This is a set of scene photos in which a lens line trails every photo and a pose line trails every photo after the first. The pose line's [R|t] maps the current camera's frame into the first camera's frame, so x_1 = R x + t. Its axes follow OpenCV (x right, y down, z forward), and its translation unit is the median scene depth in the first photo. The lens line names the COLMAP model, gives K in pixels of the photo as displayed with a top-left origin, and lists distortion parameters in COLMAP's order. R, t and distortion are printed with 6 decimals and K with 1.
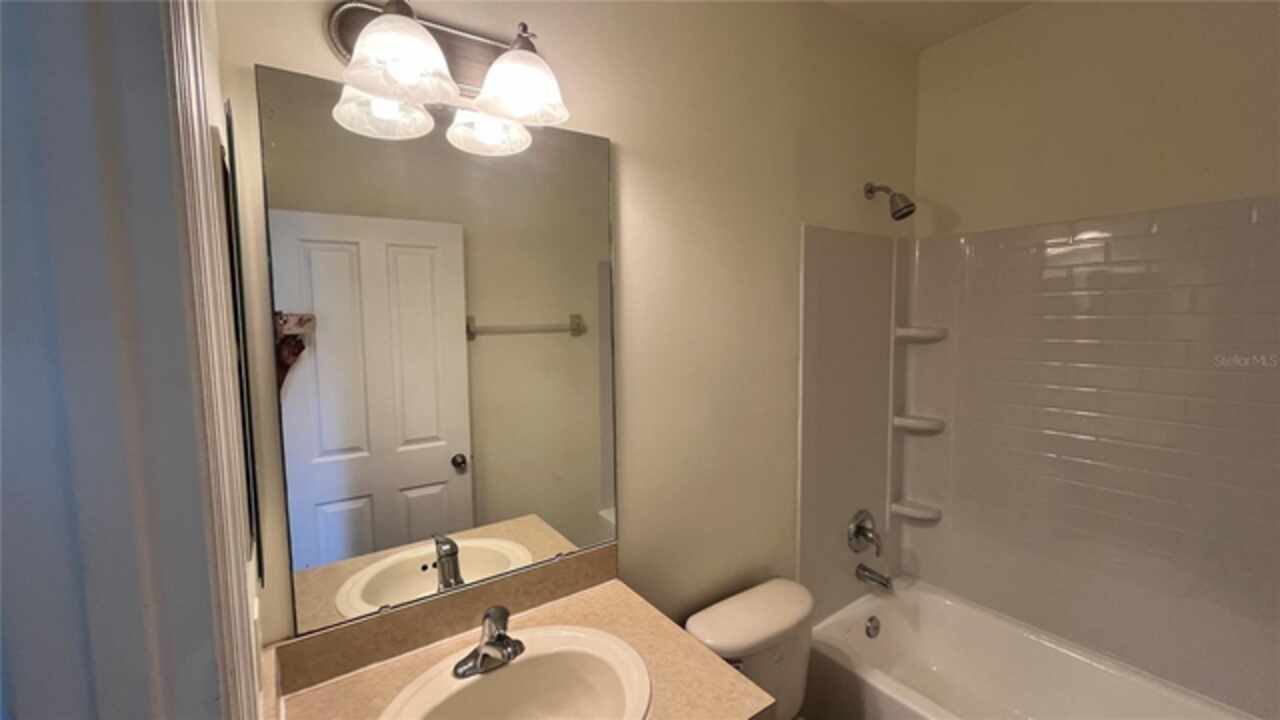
lens RADIAL K [[529.4, 0, 641.1], [0, 529.4, 359.7], [0, 0, 1]] dist [0.003715, 0.001260]
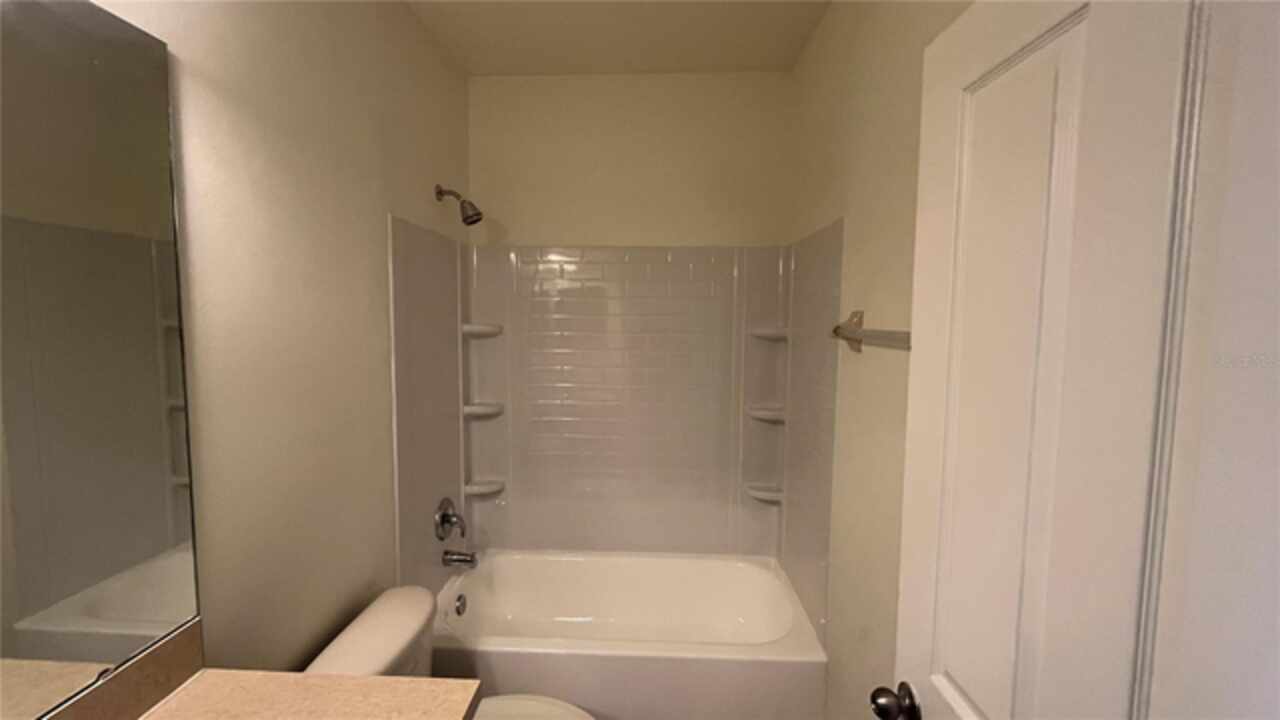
lens RADIAL K [[529.4, 0, 643.5], [0, 529.4, 359.6], [0, 0, 1]] dist [0.003715, 0.001260]
pose [[0.591307, -0.046886, 0.805082, -0.180342], [0.050687, 0.998495, 0.020922, 0.009030], [-0.804852, 0.028435, 0.592794, 0.060218]]
